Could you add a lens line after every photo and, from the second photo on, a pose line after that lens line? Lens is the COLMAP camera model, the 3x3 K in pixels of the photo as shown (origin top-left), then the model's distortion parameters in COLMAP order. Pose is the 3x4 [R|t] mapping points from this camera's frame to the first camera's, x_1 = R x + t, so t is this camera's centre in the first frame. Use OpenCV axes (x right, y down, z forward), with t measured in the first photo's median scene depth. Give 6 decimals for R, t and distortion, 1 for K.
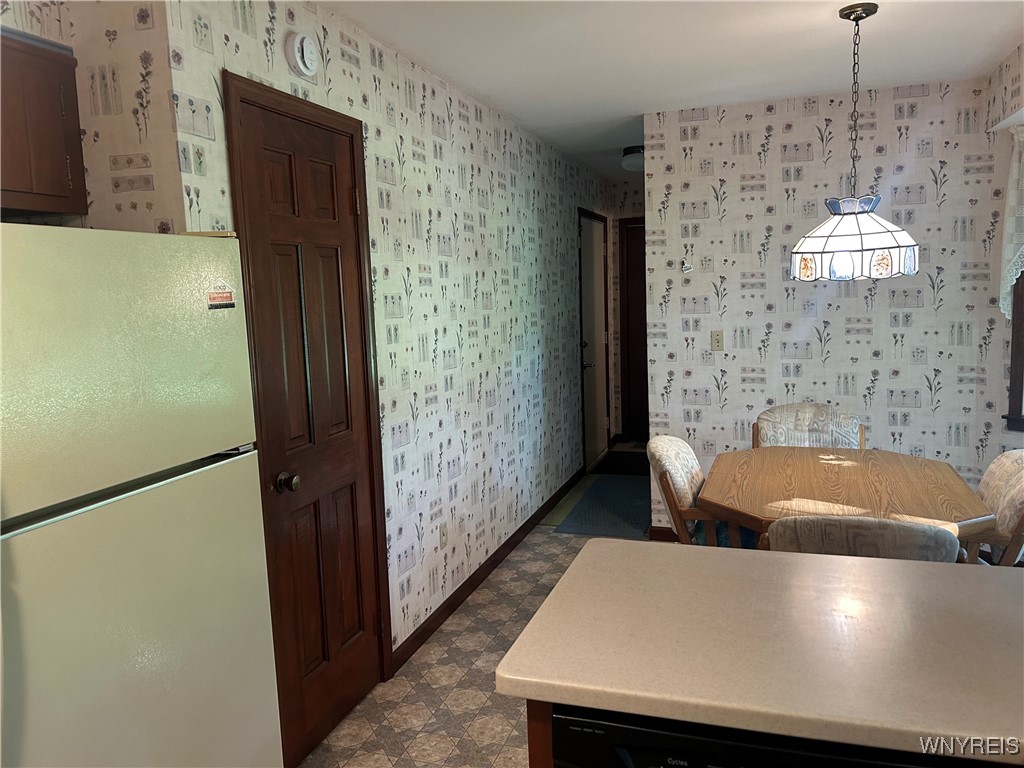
lens RADIAL K [[766.0, 0, 512.0], [0, 766.0, 384.0], [0, 0, 1]] dist [0.047916, -0.063260]
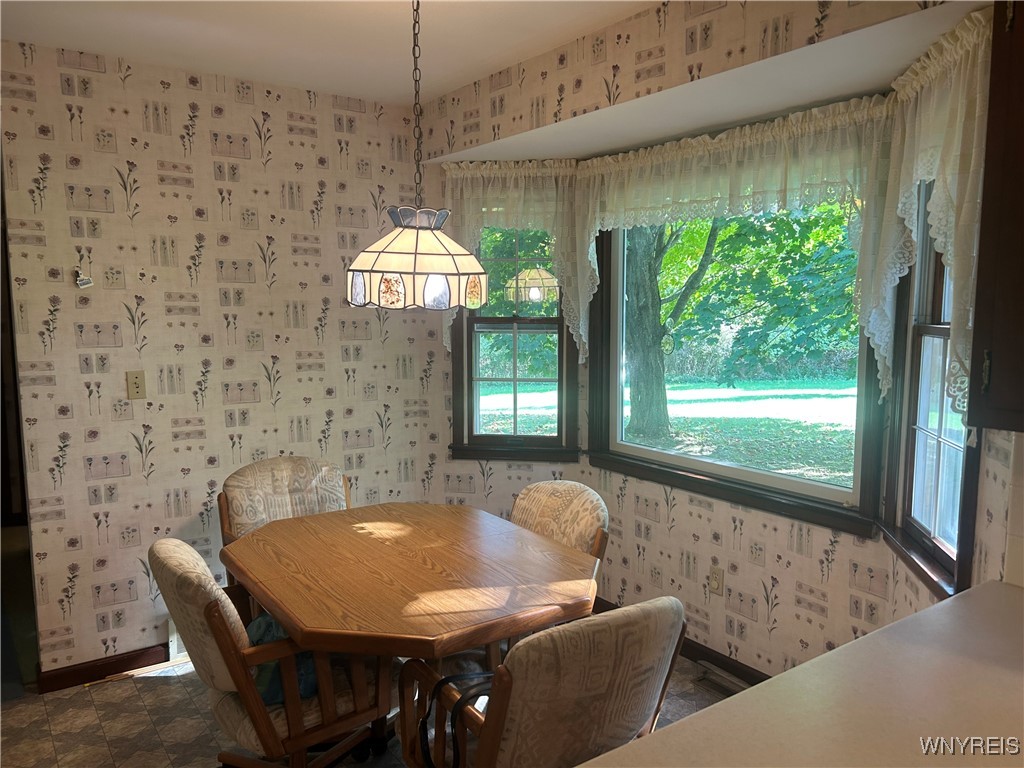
lens RADIAL K [[766.0, 0, 512.0], [0, 766.0, 384.0], [0, 0, 1]] dist [0.047916, -0.063260]
pose [[0.577828, -0.048826, 0.814697, -0.129449], [0.076900, 0.997025, 0.005211, -0.037826], [-0.812527, 0.059639, 0.579864, 0.328995]]
